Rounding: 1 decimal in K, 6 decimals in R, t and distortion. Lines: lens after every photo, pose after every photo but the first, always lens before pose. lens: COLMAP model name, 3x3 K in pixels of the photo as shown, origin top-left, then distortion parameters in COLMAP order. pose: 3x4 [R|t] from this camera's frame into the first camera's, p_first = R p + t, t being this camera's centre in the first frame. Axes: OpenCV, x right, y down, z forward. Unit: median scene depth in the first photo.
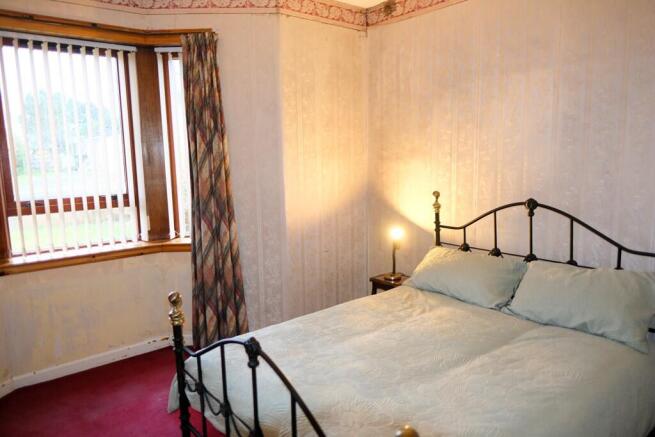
lens RADIAL K [[471.9, 0, 327.5], [0, 471.9, 218.5], [0, 0, 1]] dist [-0.010321, -0.005272]
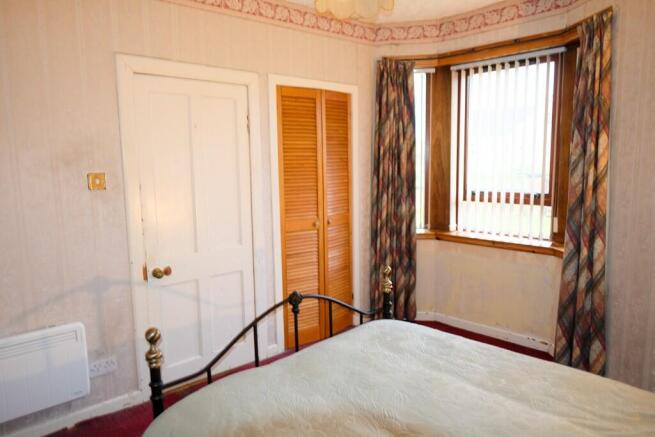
lens RADIAL K [[463.0, 0, 327.5], [0, 463.0, 218.5], [0, 0, 1]] dist [0.004882, 0.001510]
pose [[0.057079, 0.144251, -0.987894, 0.598472], [-0.123309, 0.982949, 0.136404, -0.083654], [0.990725, 0.114030, 0.073893, 0.487341]]
